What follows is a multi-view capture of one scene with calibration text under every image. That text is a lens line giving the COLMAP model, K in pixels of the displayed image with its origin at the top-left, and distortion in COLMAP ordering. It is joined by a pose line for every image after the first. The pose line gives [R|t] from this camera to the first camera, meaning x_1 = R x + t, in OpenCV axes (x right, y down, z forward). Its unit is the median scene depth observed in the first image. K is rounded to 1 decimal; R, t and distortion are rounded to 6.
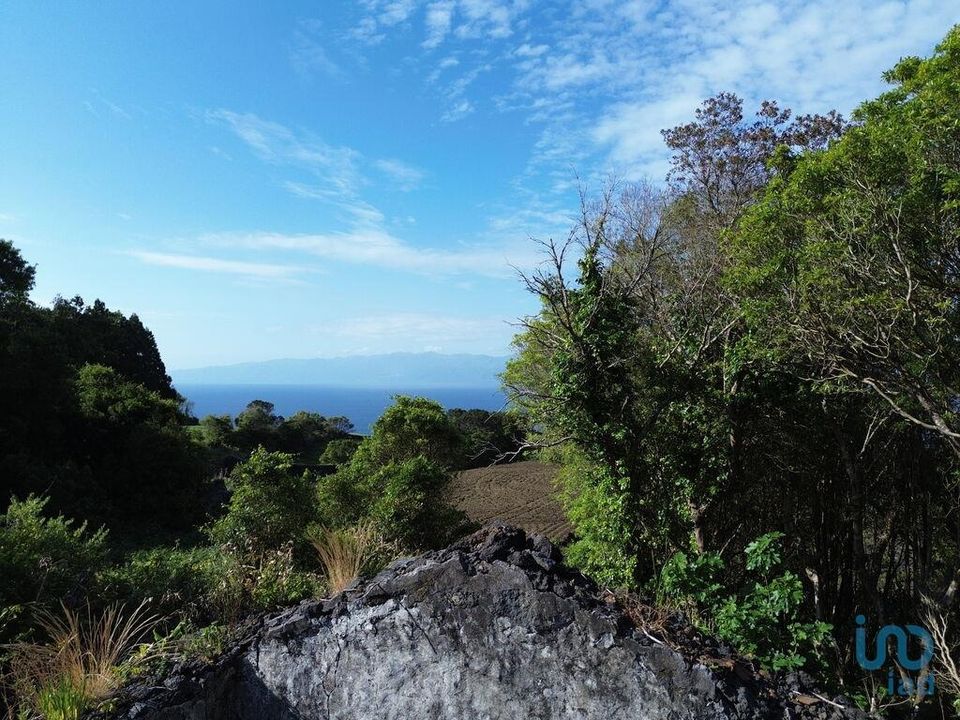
lens RADIAL K [[683.8, 0, 480.0], [0, 683.8, 360.0], [0, 0, 1]] dist [0.006752, 0.000824]
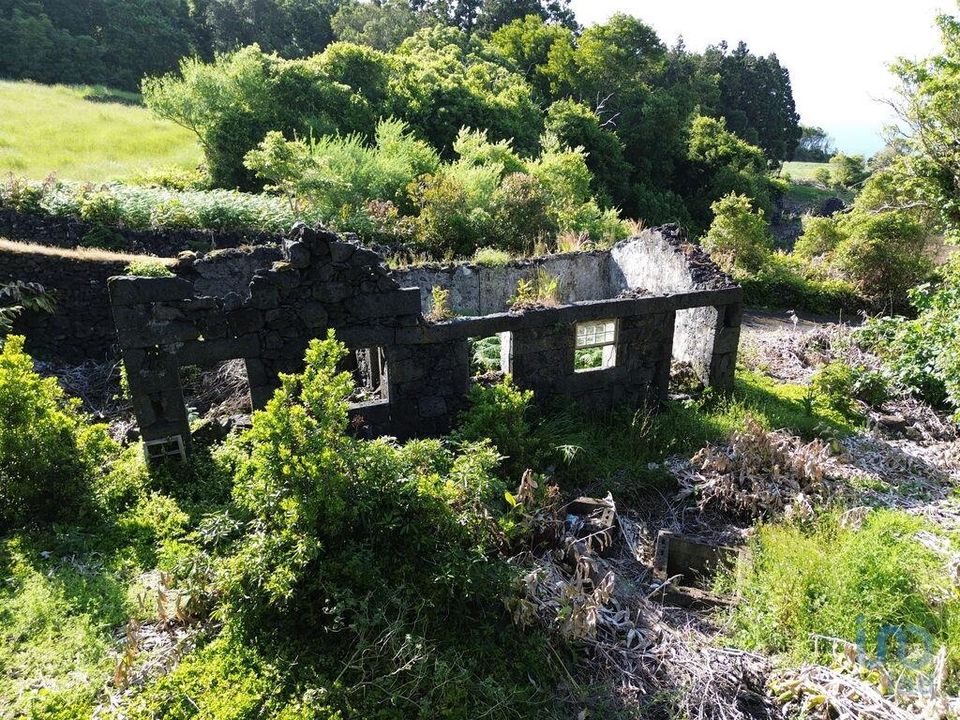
lens RADIAL K [[683.8, 0, 480.0], [0, 683.8, 360.0], [0, 0, 1]] dist [0.006752, 0.000824]
pose [[0.638882, 0.258523, -0.724566, 0.244163], [0.029523, 0.932912, 0.358892, -0.044153], [0.768738, -0.250680, 0.588388, -0.224152]]
